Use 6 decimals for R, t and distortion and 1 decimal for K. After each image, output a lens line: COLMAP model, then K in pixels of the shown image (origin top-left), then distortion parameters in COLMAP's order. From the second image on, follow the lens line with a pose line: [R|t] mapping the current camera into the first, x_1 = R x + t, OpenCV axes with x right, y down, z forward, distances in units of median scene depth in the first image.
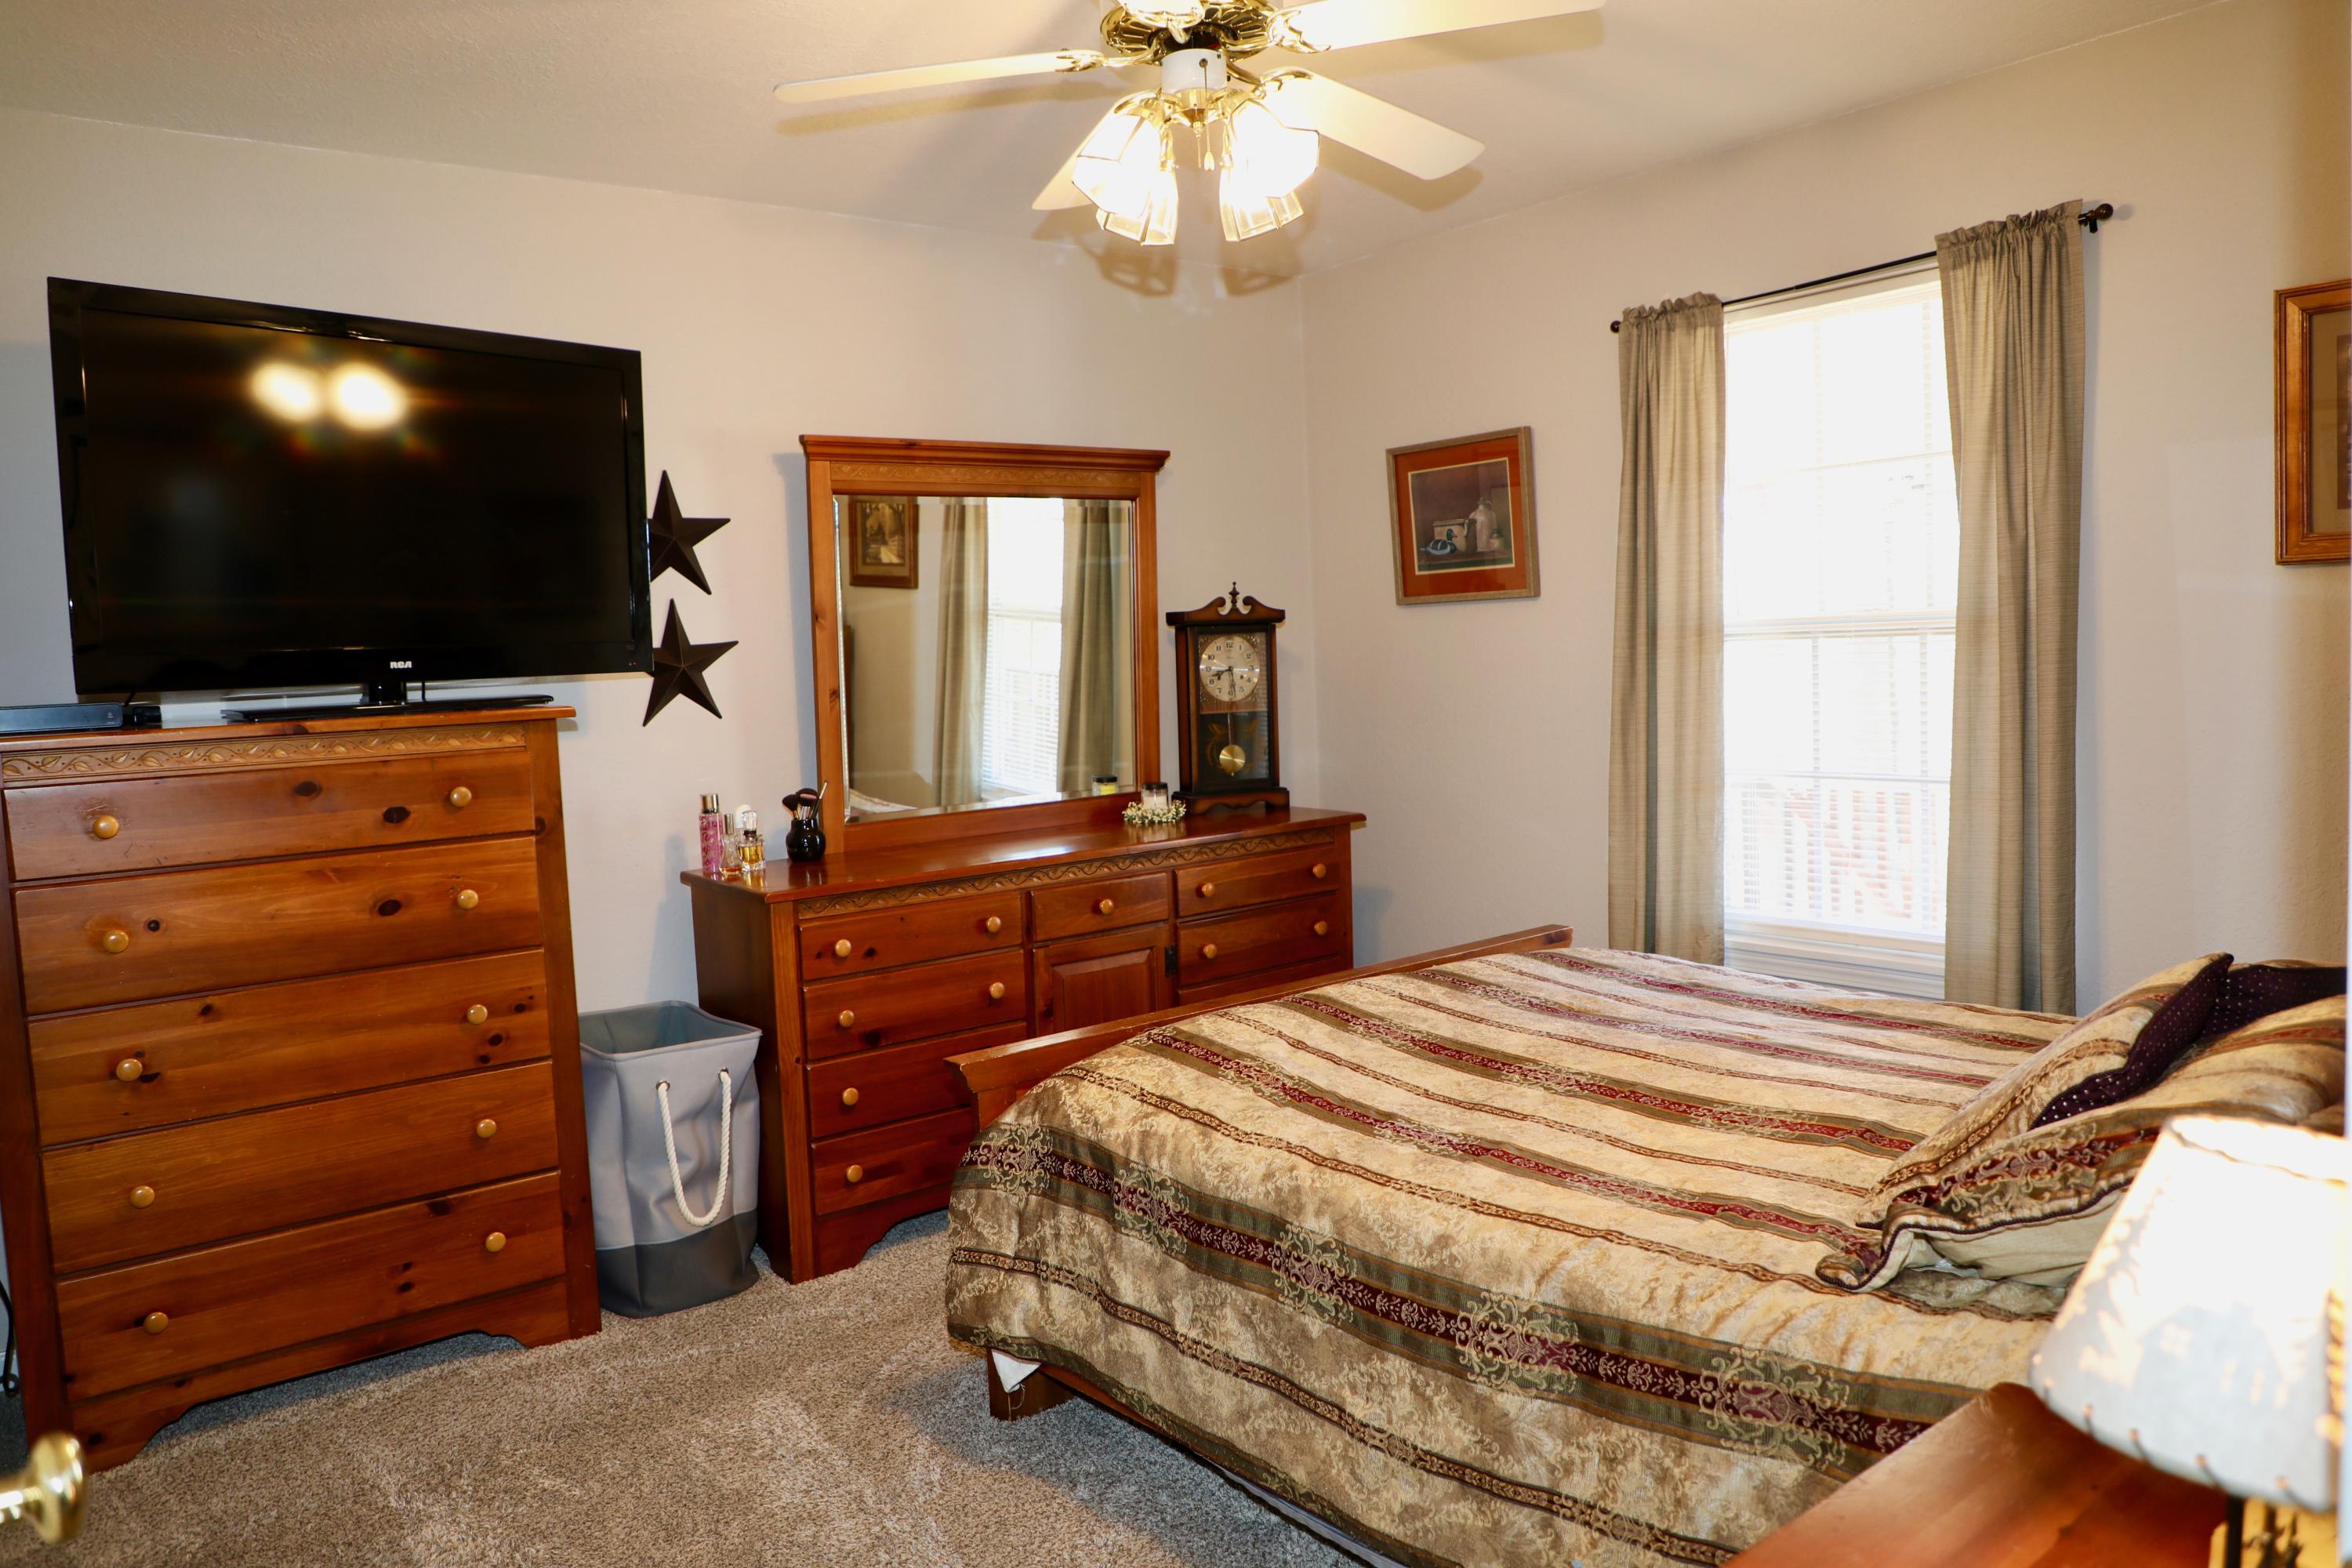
lens RADIAL K [[1642.8, 0, 1182.1], [0, 1642.8, 786.1], [0, 0, 1]] dist [-0.060328, 0.038326]
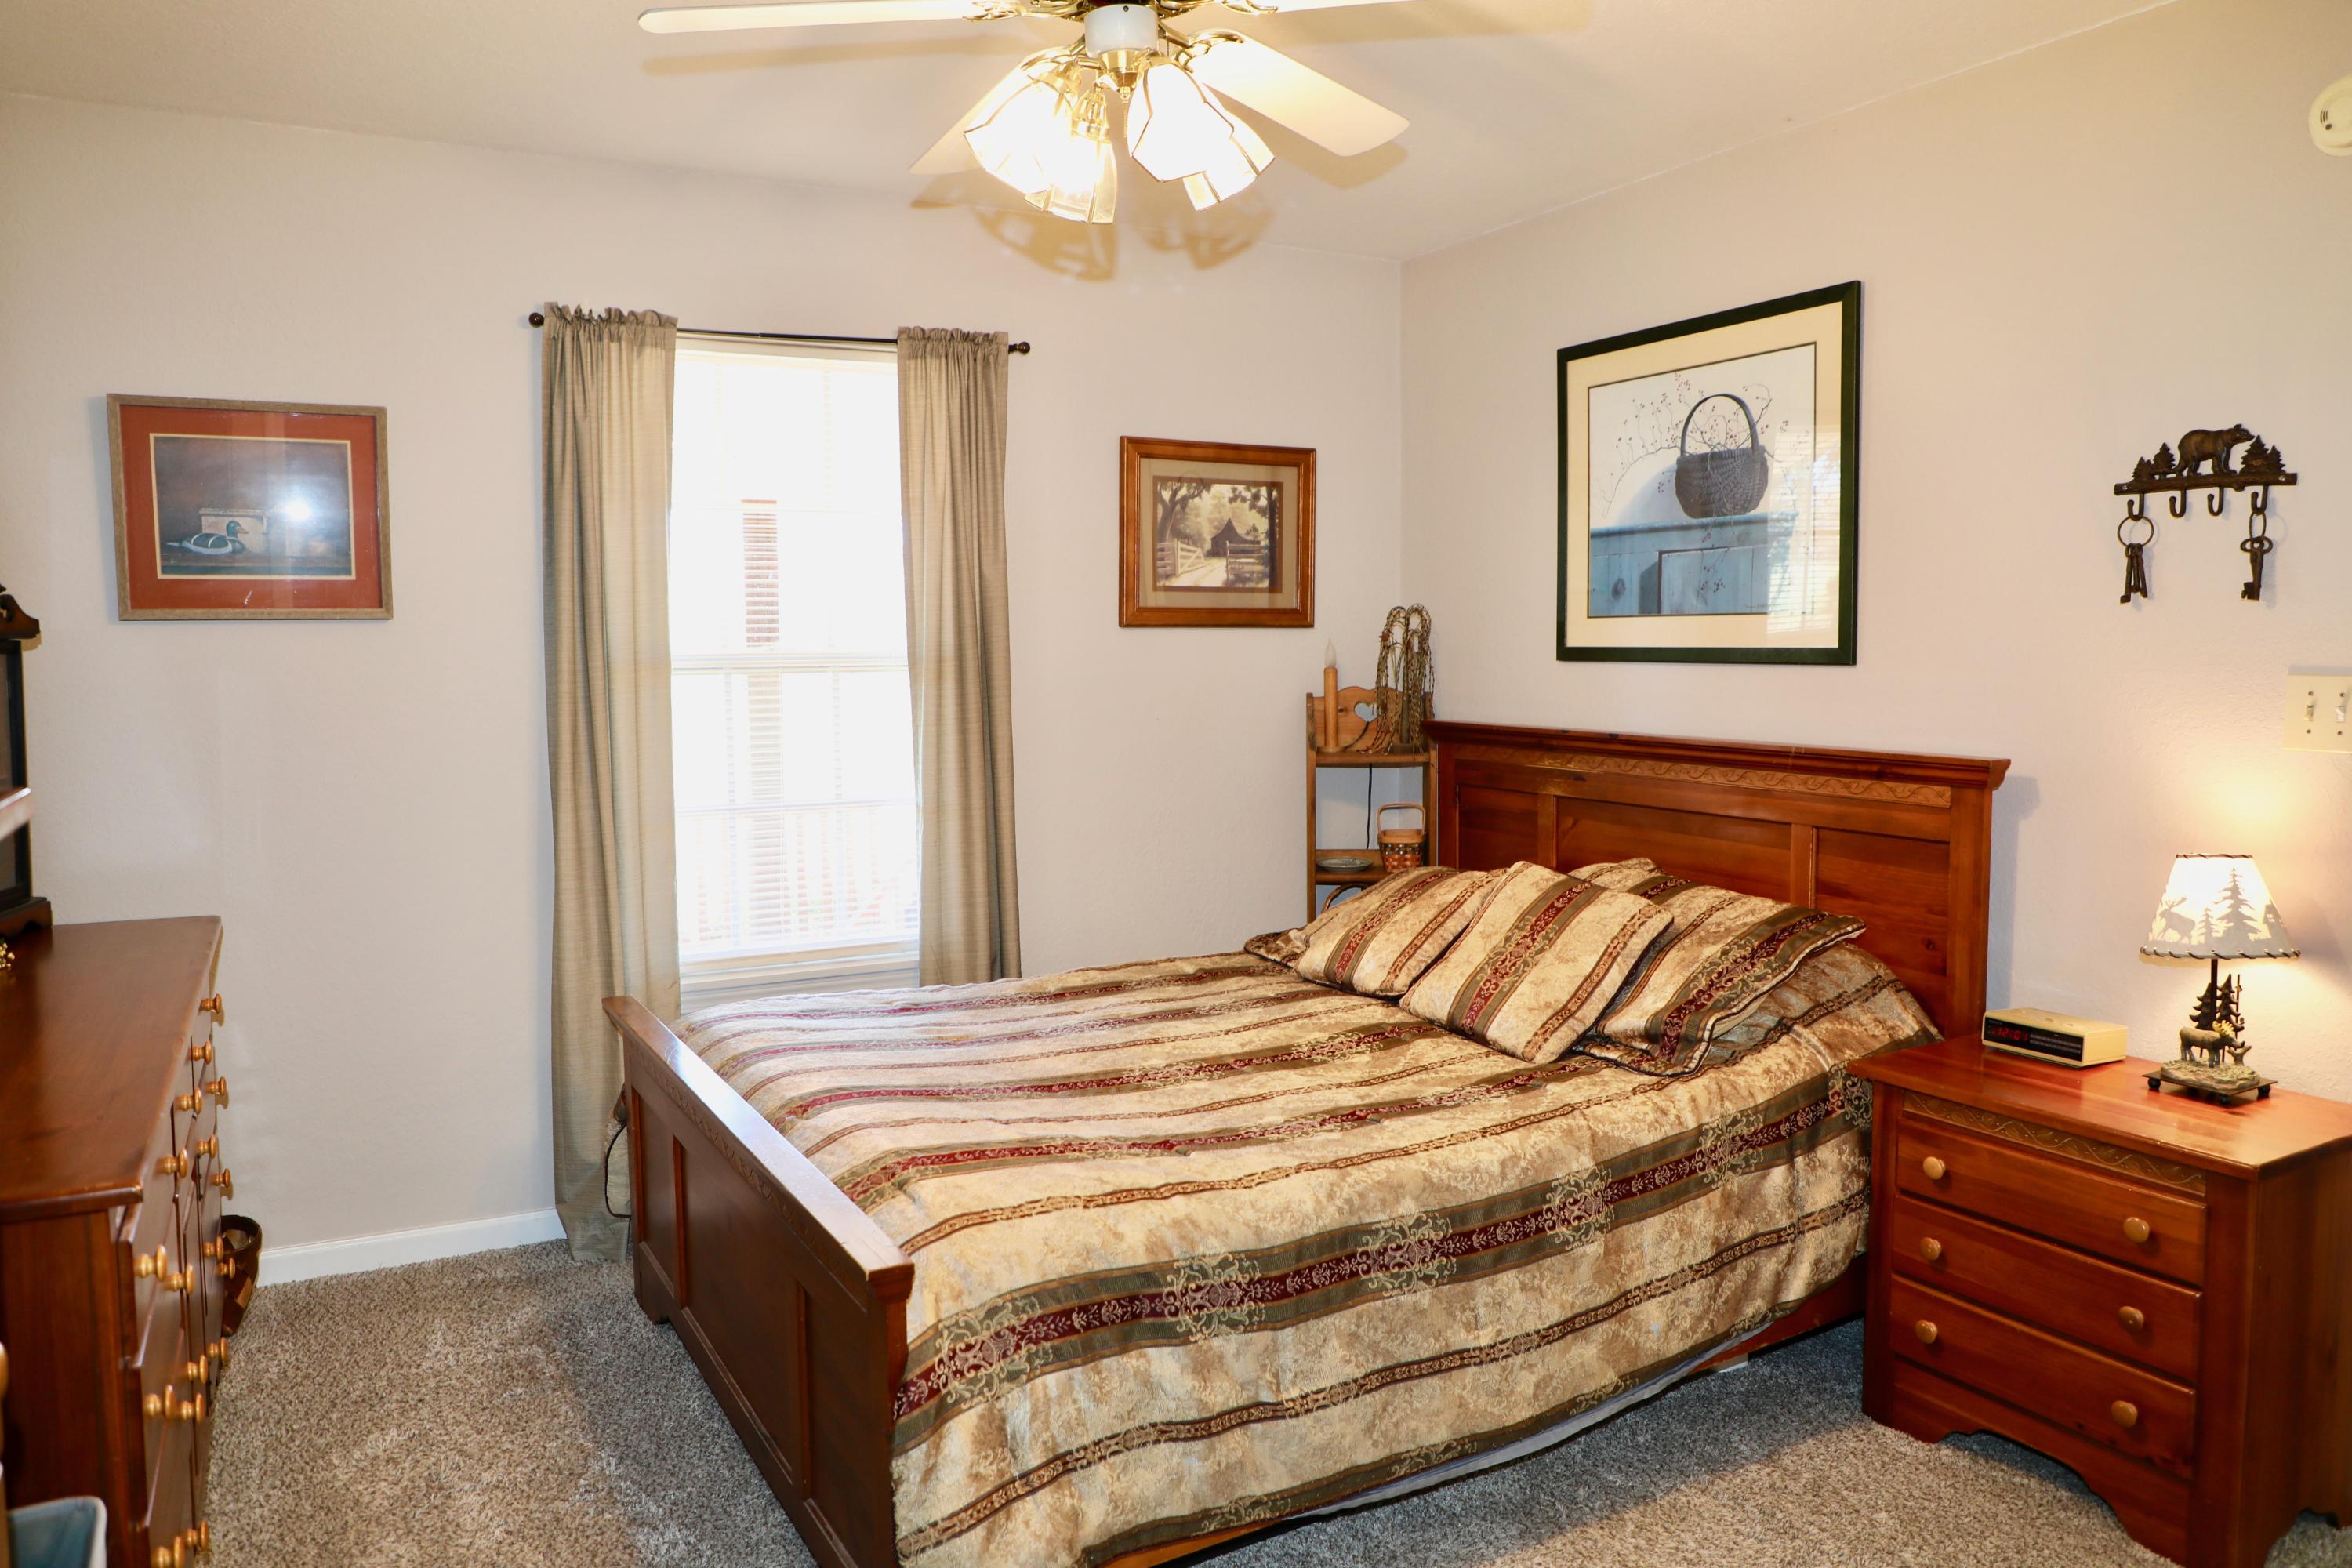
lens RADIAL K [[1642.8, 0, 1176.3], [0, 1642.8, 777.8], [0, 0, 1]] dist [-0.060328, 0.038326]
pose [[0.164592, -0.048370, 0.985175, -0.810346], [0.080679, 0.996110, 0.035427, -0.054232], [-0.983057, 0.073652, 0.167855, 0.770308]]
